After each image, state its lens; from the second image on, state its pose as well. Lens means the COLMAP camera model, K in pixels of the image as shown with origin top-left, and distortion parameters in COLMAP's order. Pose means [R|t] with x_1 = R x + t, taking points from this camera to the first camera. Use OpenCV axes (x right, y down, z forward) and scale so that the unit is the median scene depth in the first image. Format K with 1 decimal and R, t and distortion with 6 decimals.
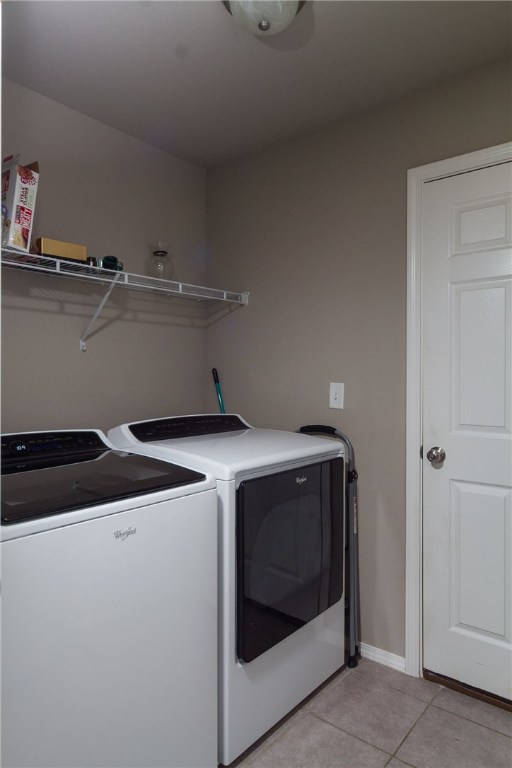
lens RADIAL K [[512.0, 0, 256.0], [0, 512.0, 384.0], [0, 0, 1]] dist [0.005781, 0.002408]
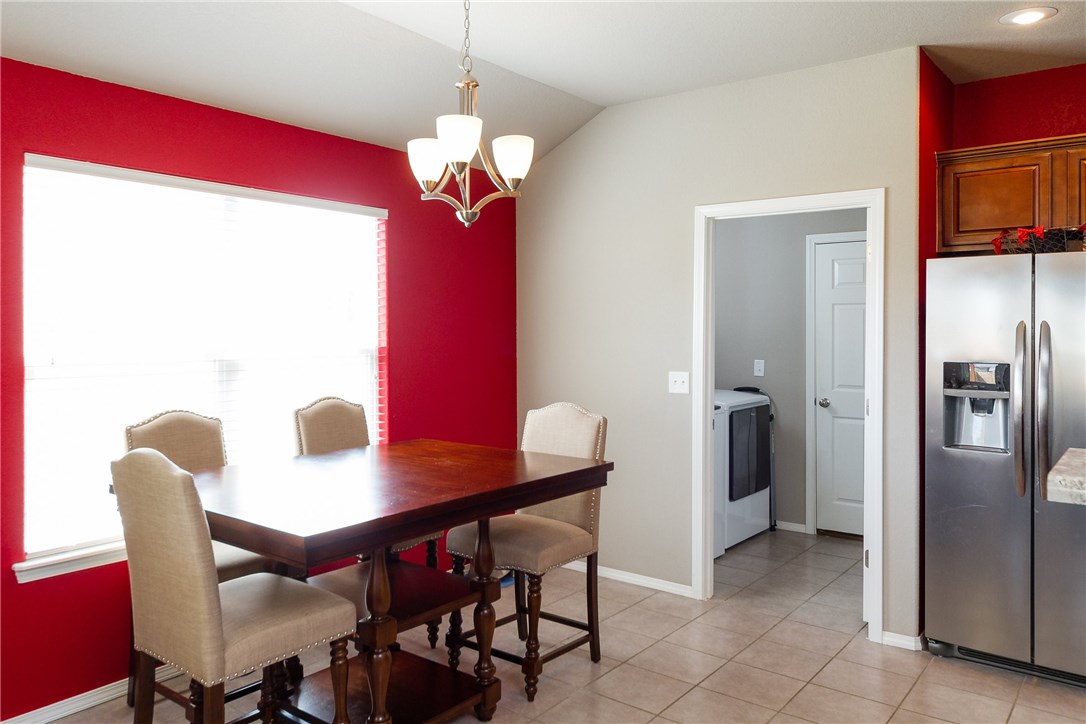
lens RADIAL K [[804.9, 0, 485.7], [0, 804.9, 329.4], [0, 0, 1]] dist [0.002796, 0.004174]
pose [[0.999910, 0.005268, -0.012312, -0.740291], [-0.005447, 0.999880, -0.014517, -0.062077], [0.012234, 0.014583, 0.999819, -1.689585]]
